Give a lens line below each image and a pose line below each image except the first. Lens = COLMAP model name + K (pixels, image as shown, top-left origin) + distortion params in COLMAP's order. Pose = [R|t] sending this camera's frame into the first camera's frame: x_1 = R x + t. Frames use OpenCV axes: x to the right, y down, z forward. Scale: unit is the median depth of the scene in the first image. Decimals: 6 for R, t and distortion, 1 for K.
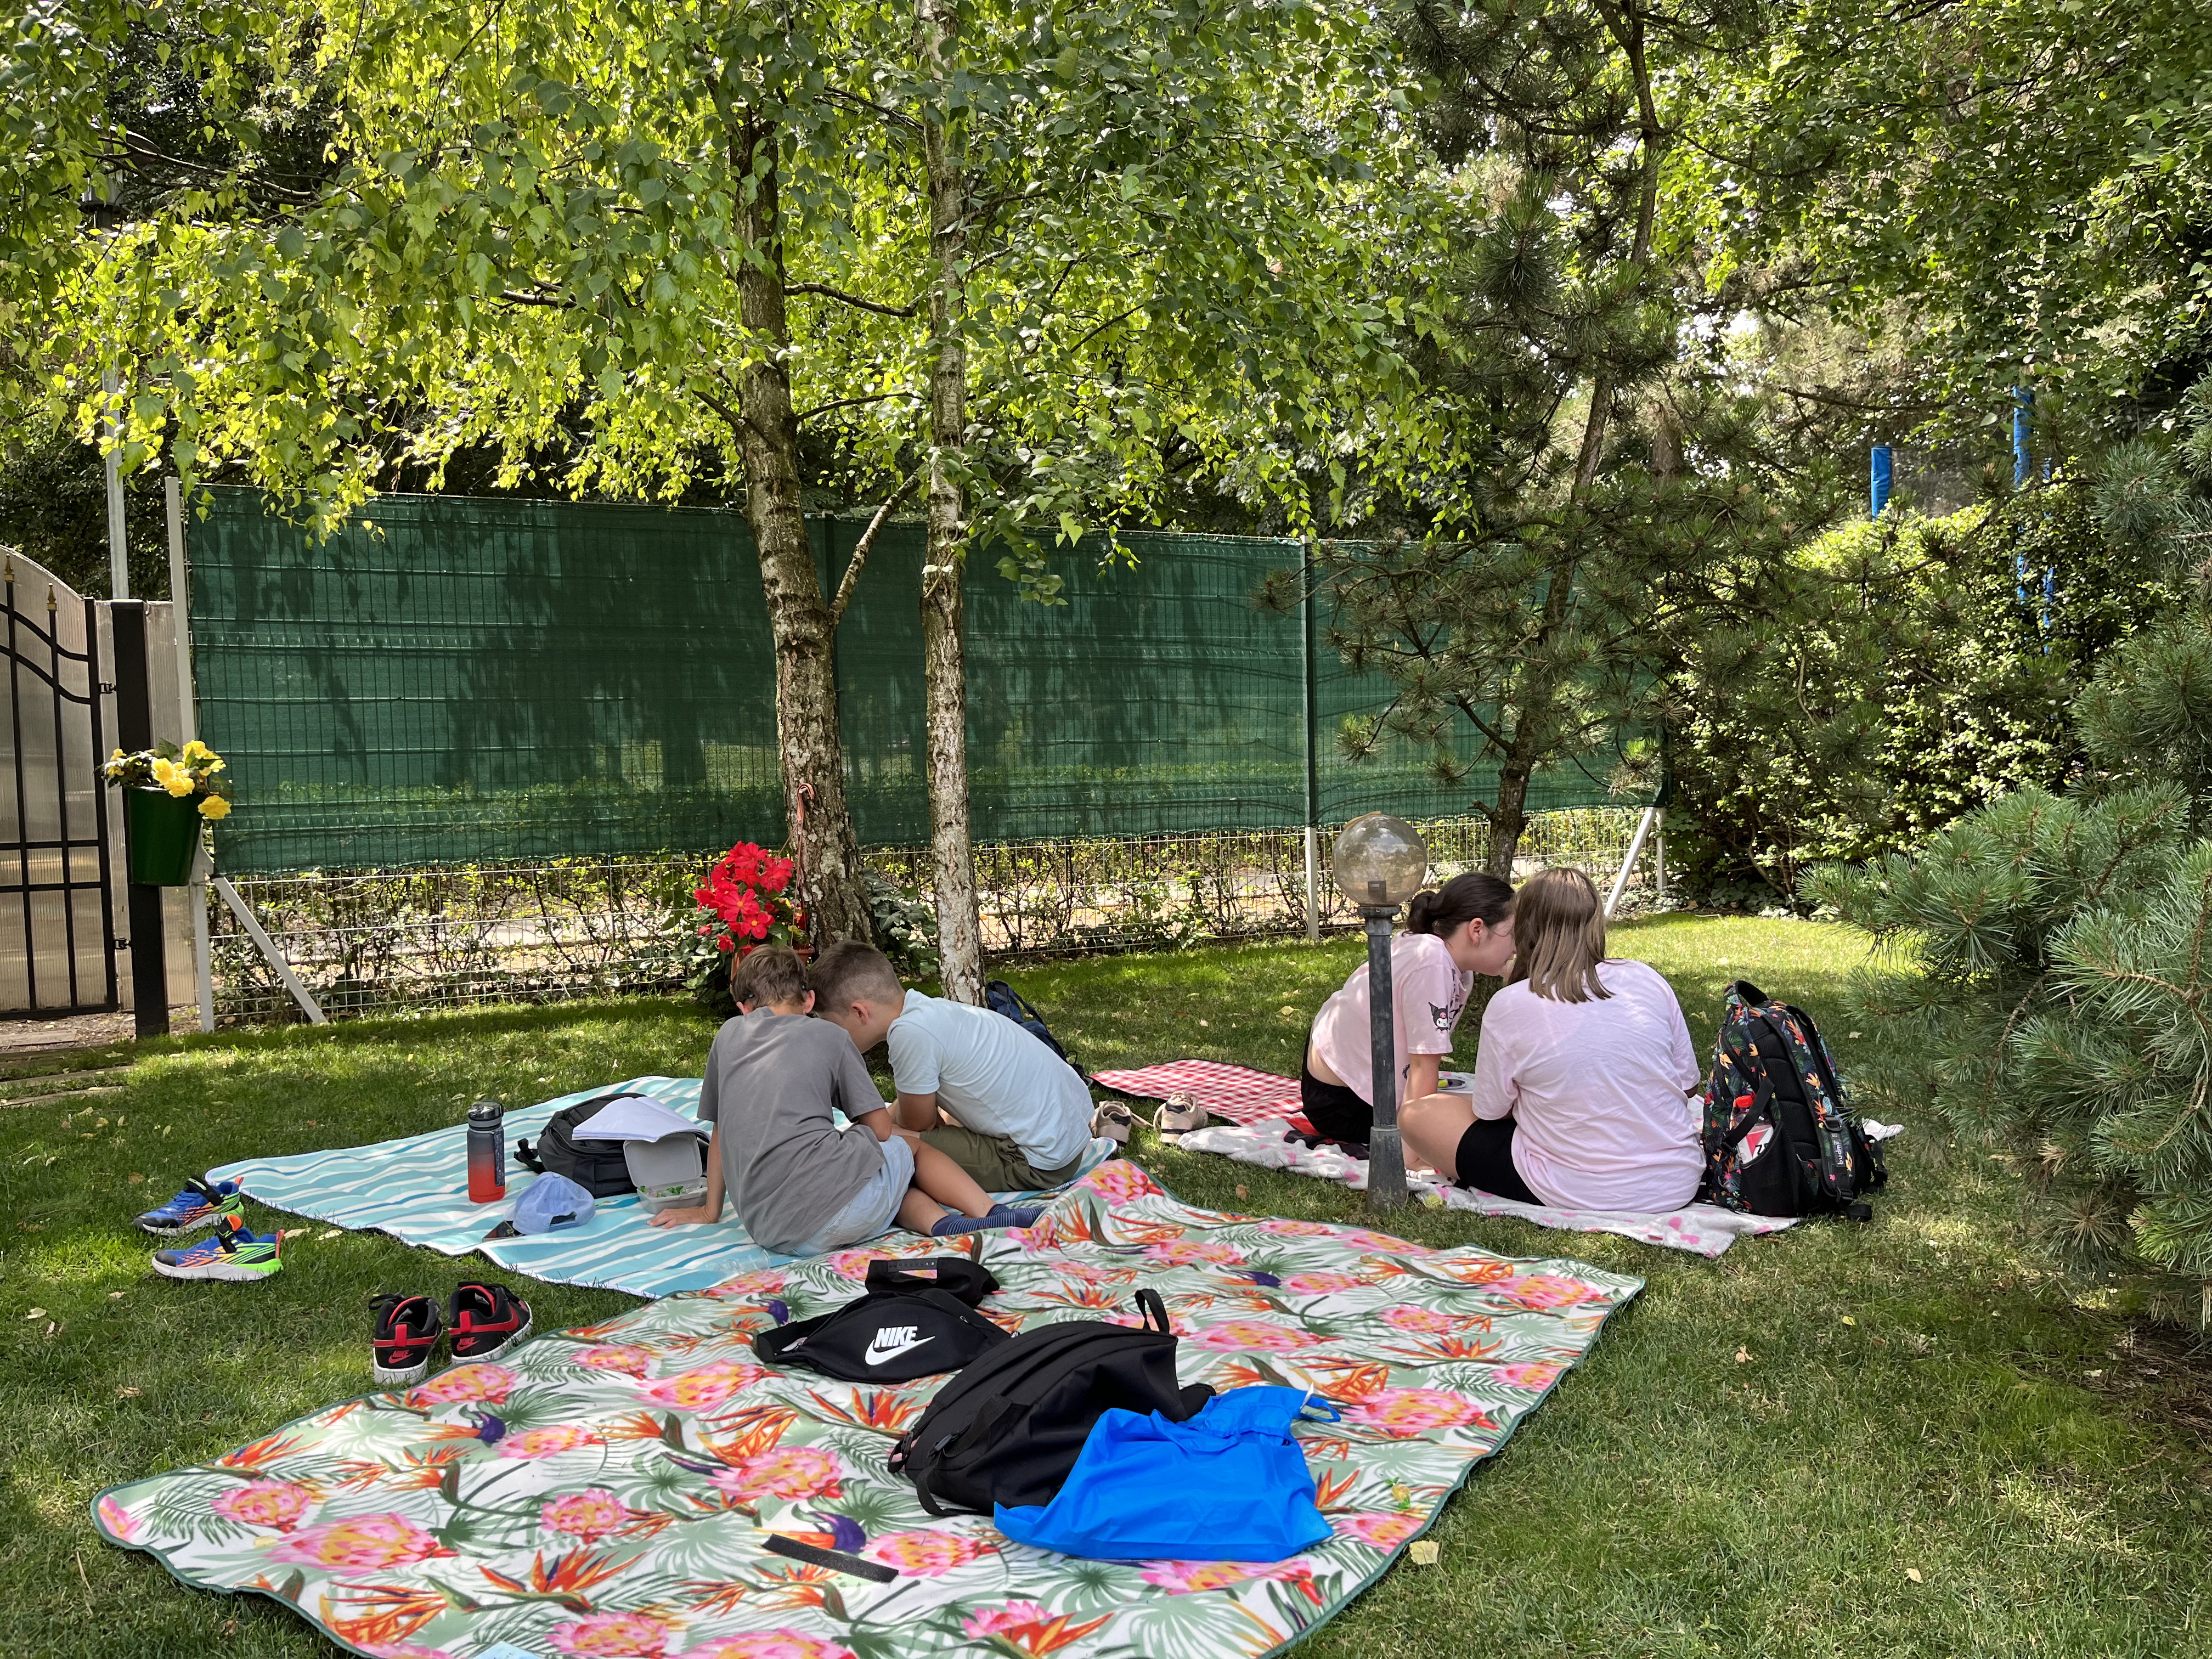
lens RADIAL K [[1668.1, 0, 1105.3], [0, 1668.1, 844.9], [0, 0, 1]] dist [0.087536, -0.120405]
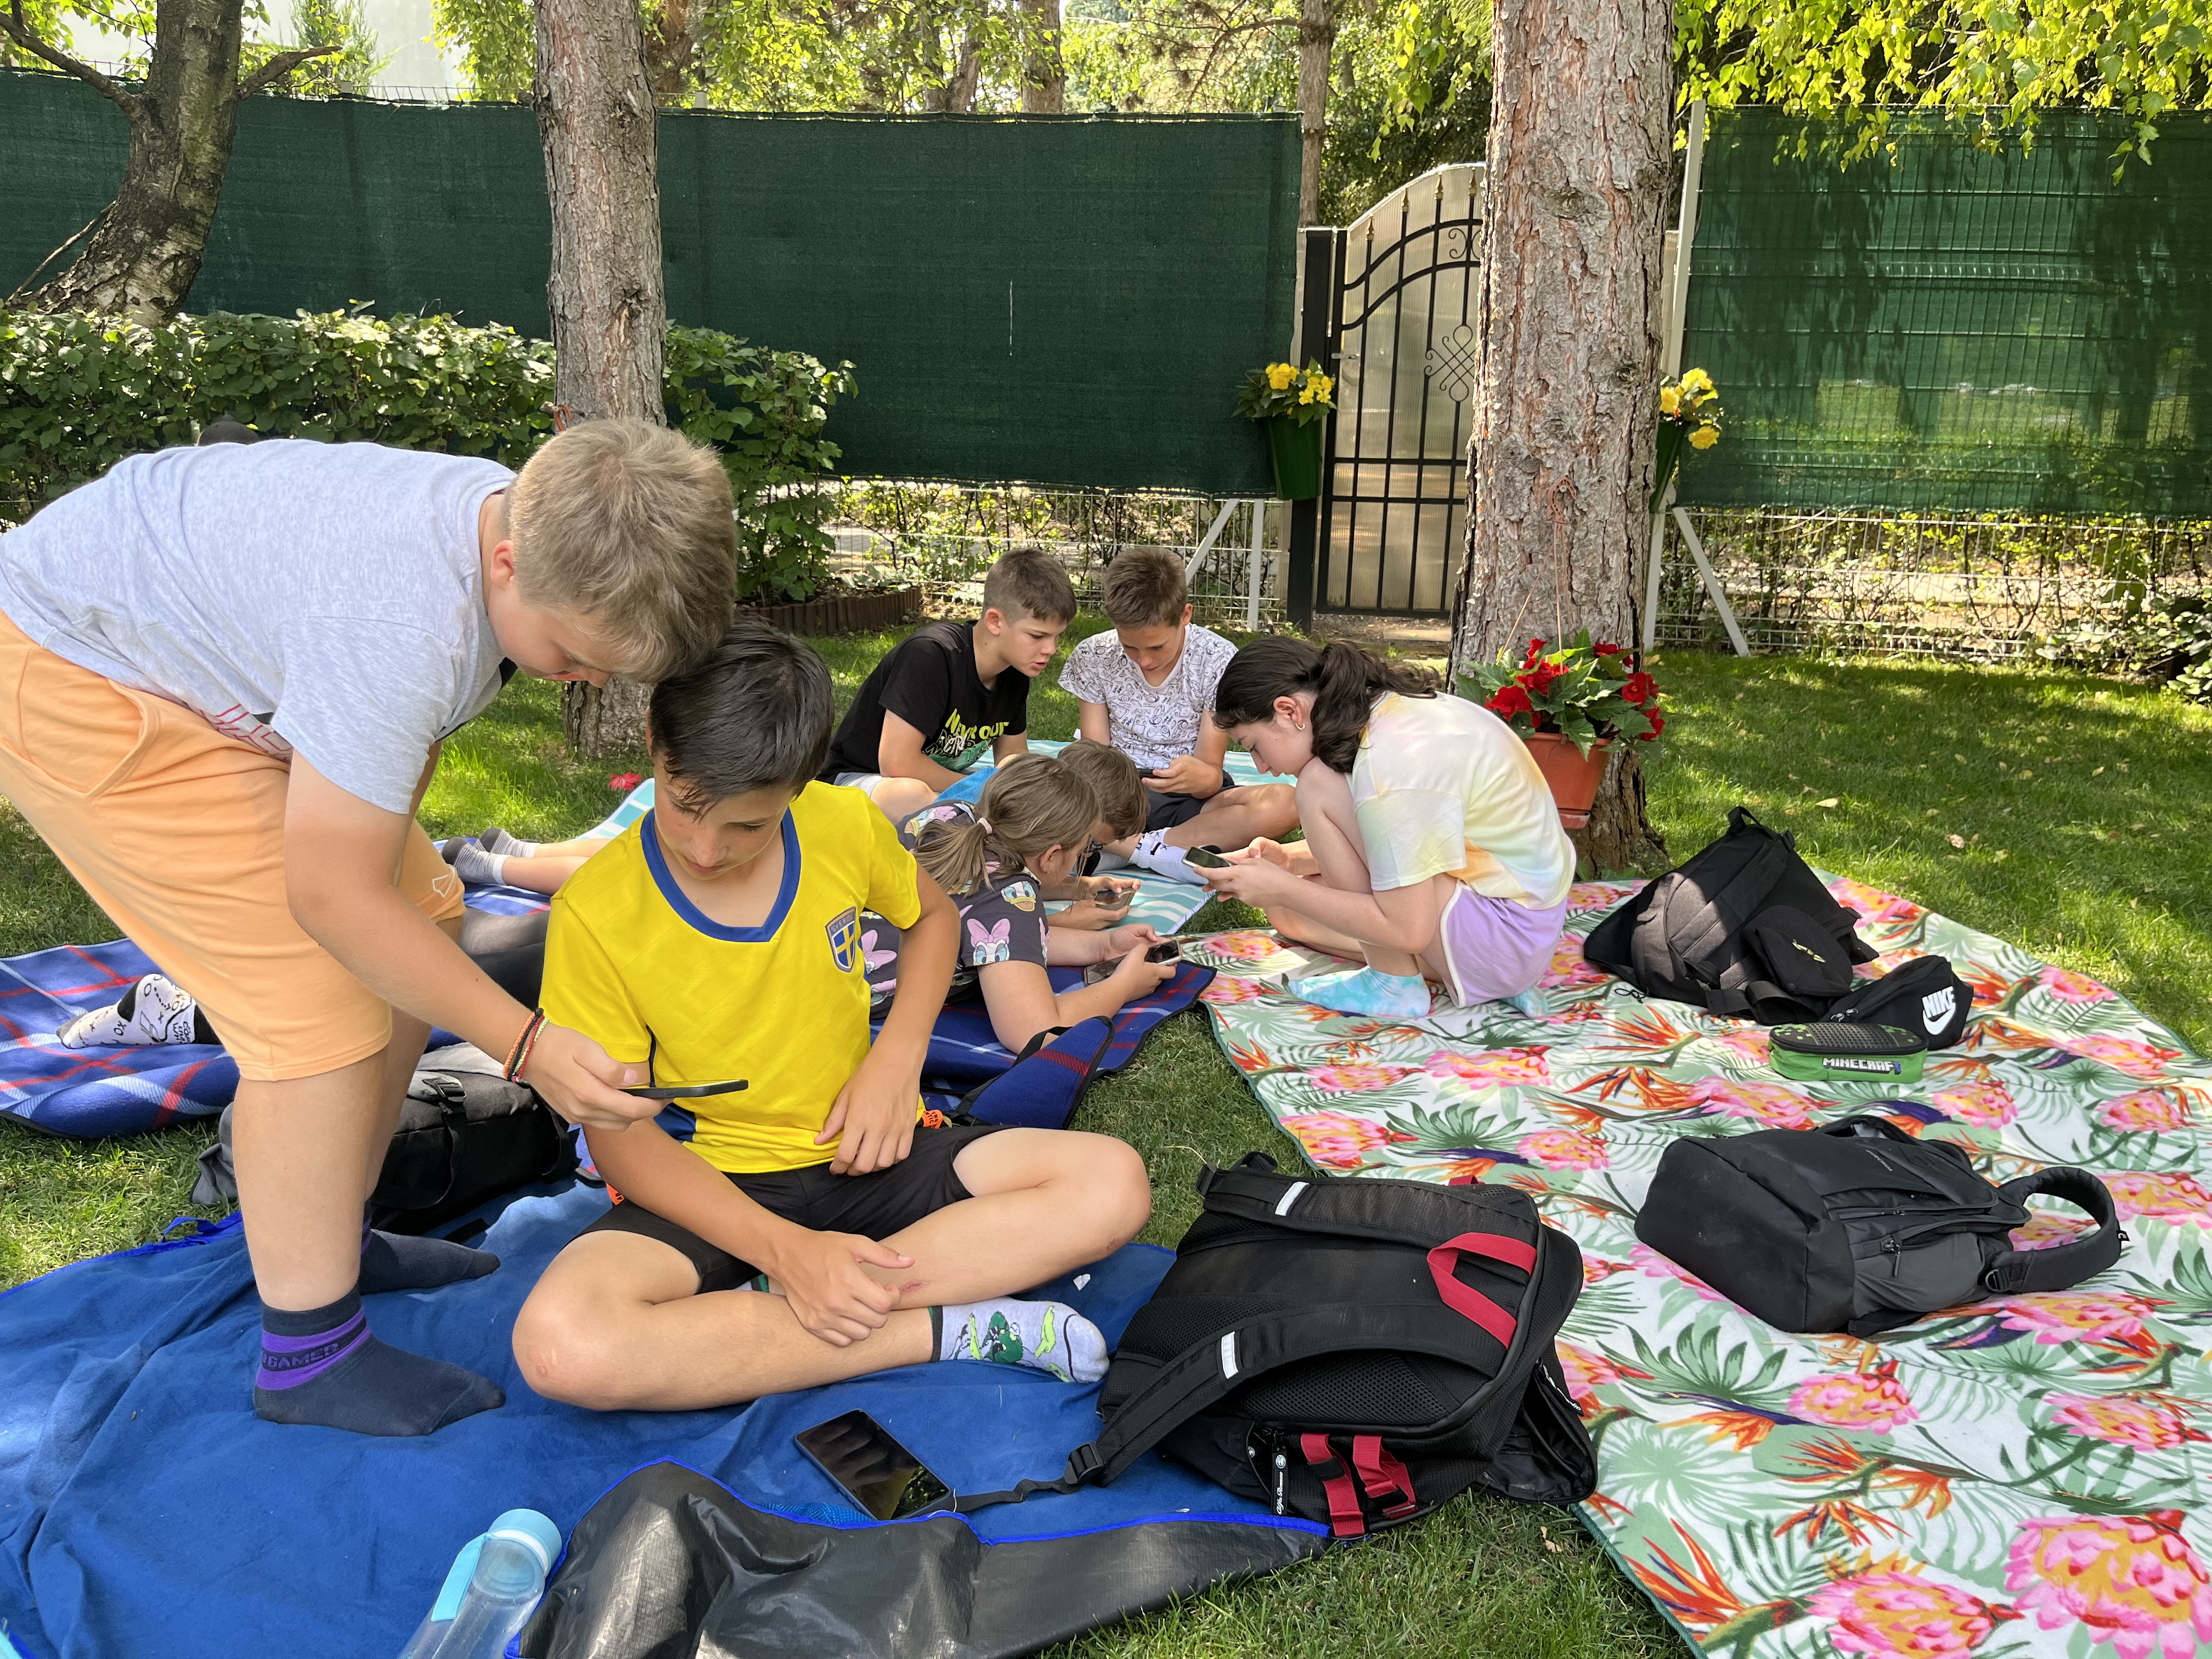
lens RADIAL K [[1685.2, 0, 1123.1], [0, 1685.2, 823.3], [0, 0, 1]] dist [0.053308, -0.080559]
pose [[0.807997, 0.187432, -0.558579, -0.247569], [-0.074873, 0.973029, 0.218195, 0.009586], [0.584410, -0.134479, 0.800238, -0.095952]]
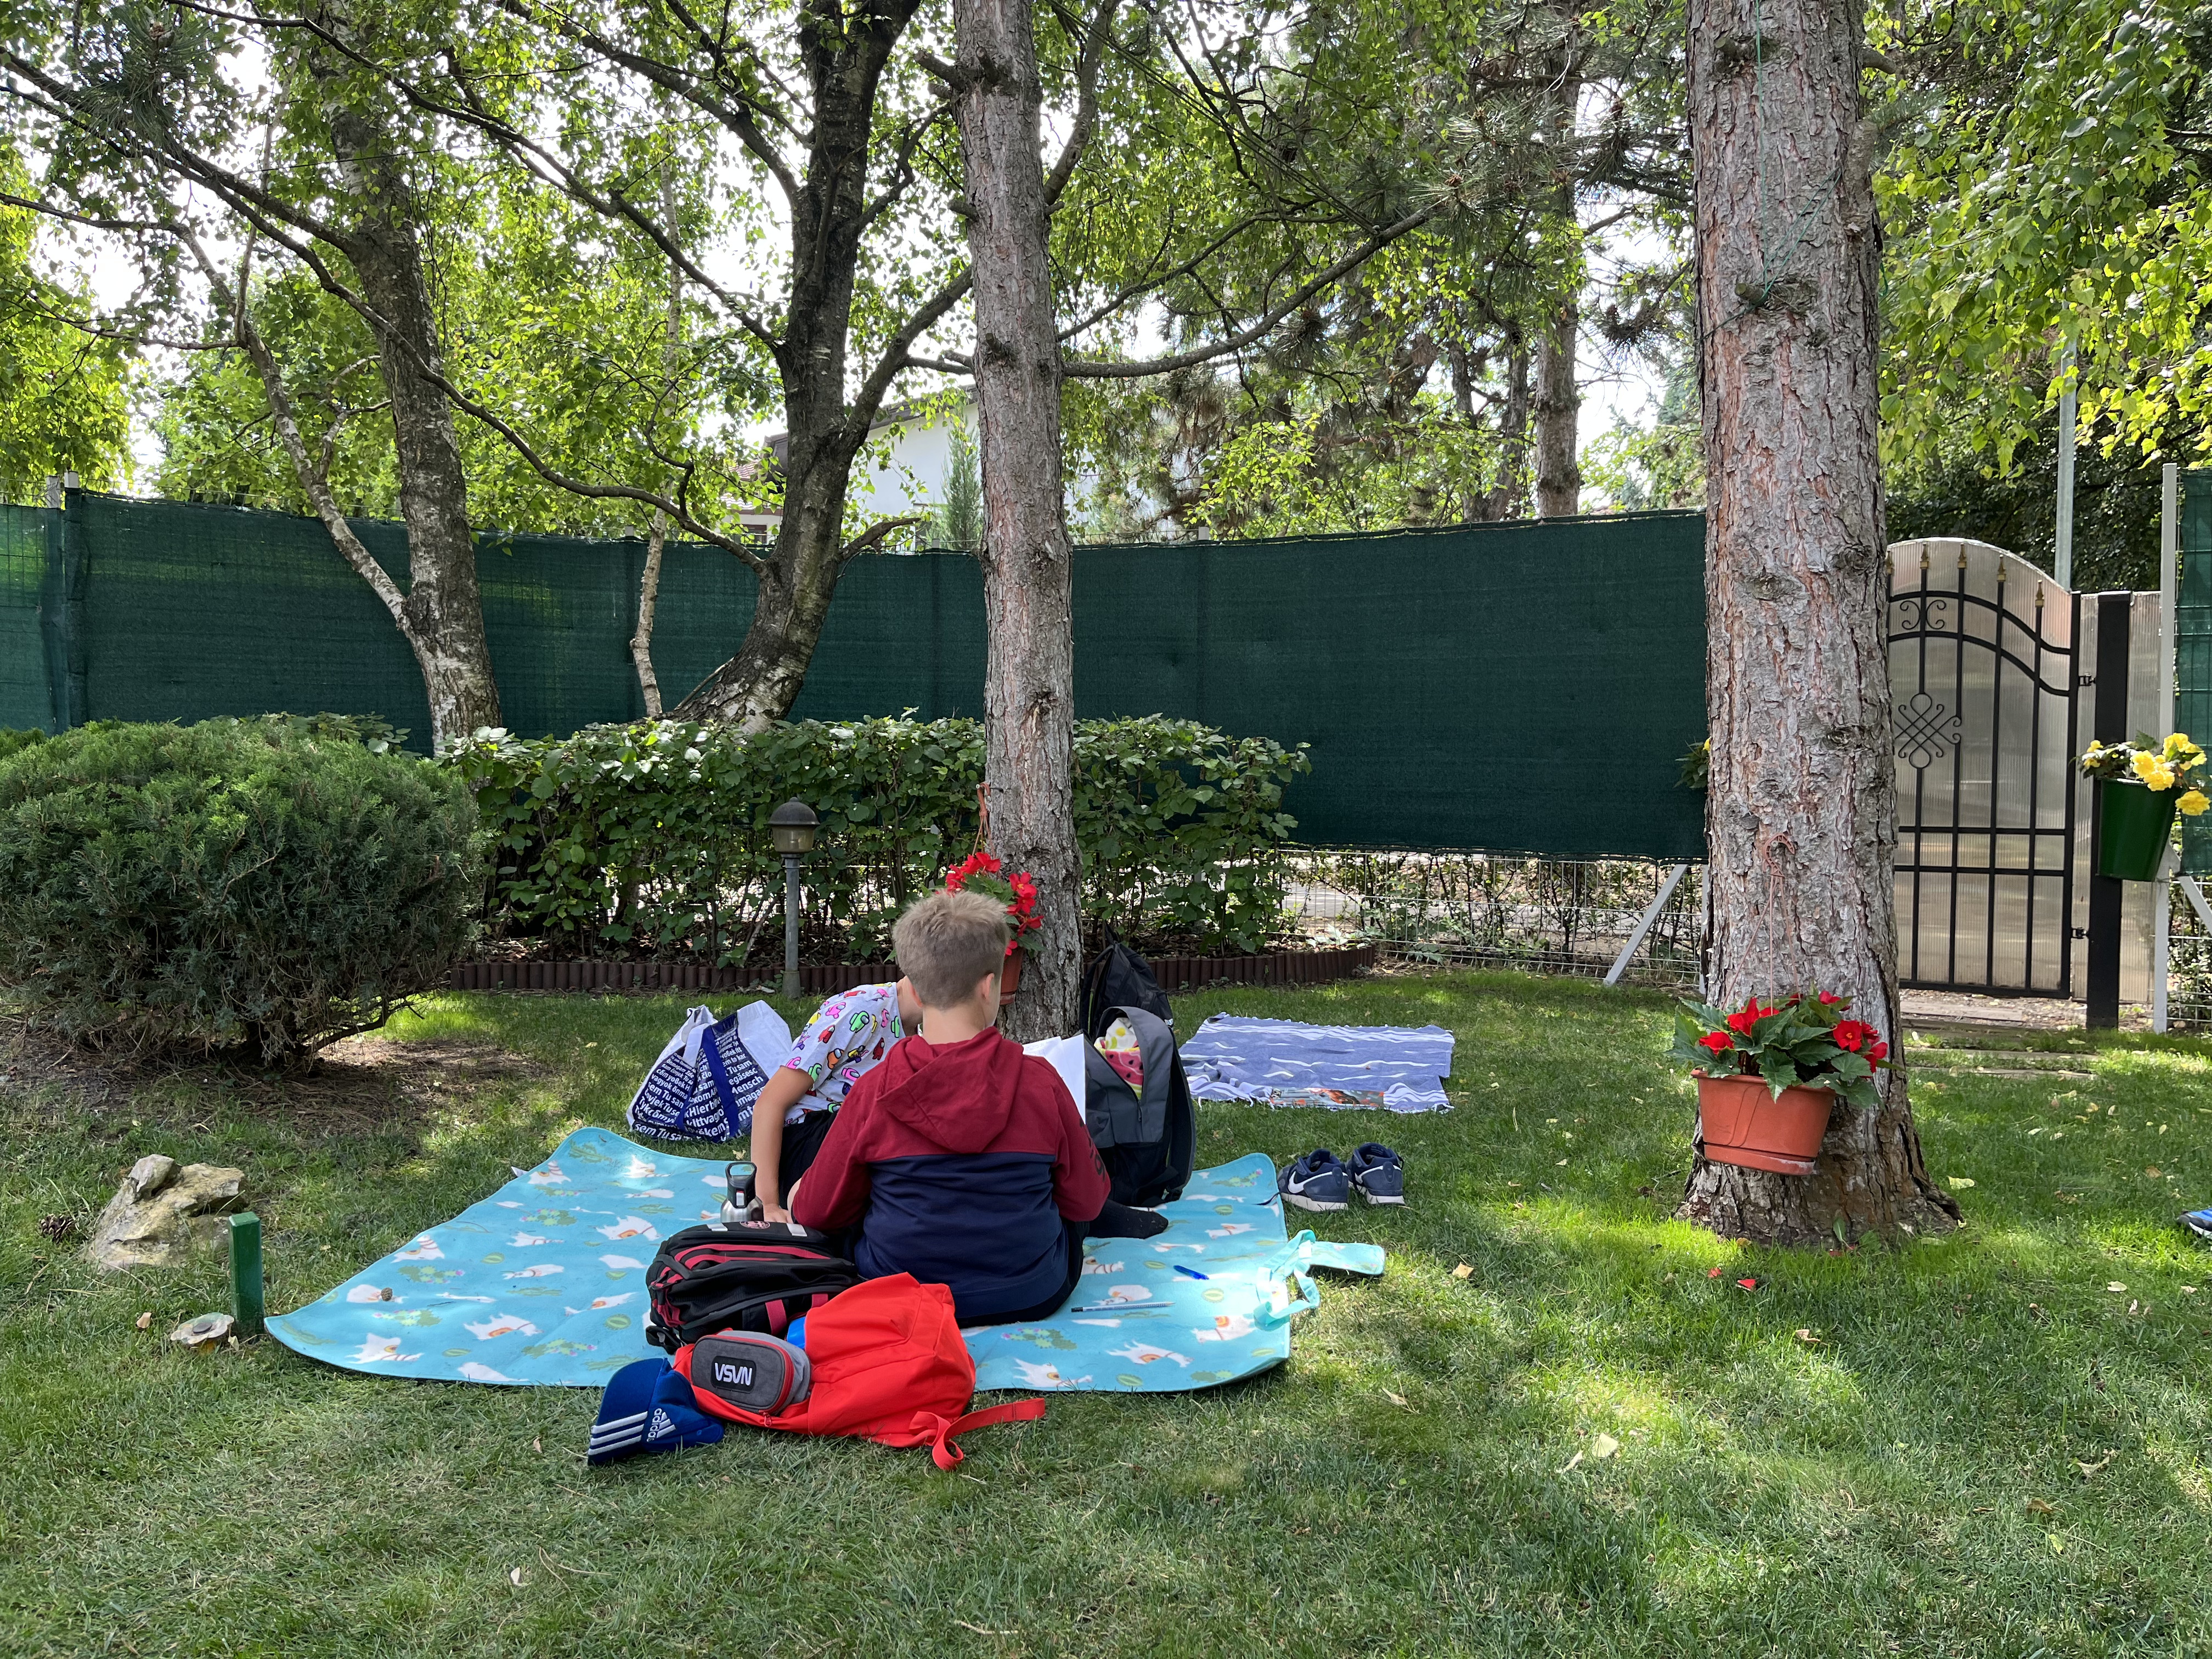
lens RADIAL K [[1672.3, 0, 1109.7], [0, 1672.3, 842.3], [0, 0, 1]] dist [0.078394, -0.103467]
pose [[0.546862, 0.065892, -0.834626, -0.075911], [-0.063988, 0.997272, 0.036807, 0.005351], [0.834774, 0.033277, 0.549586, -0.056781]]
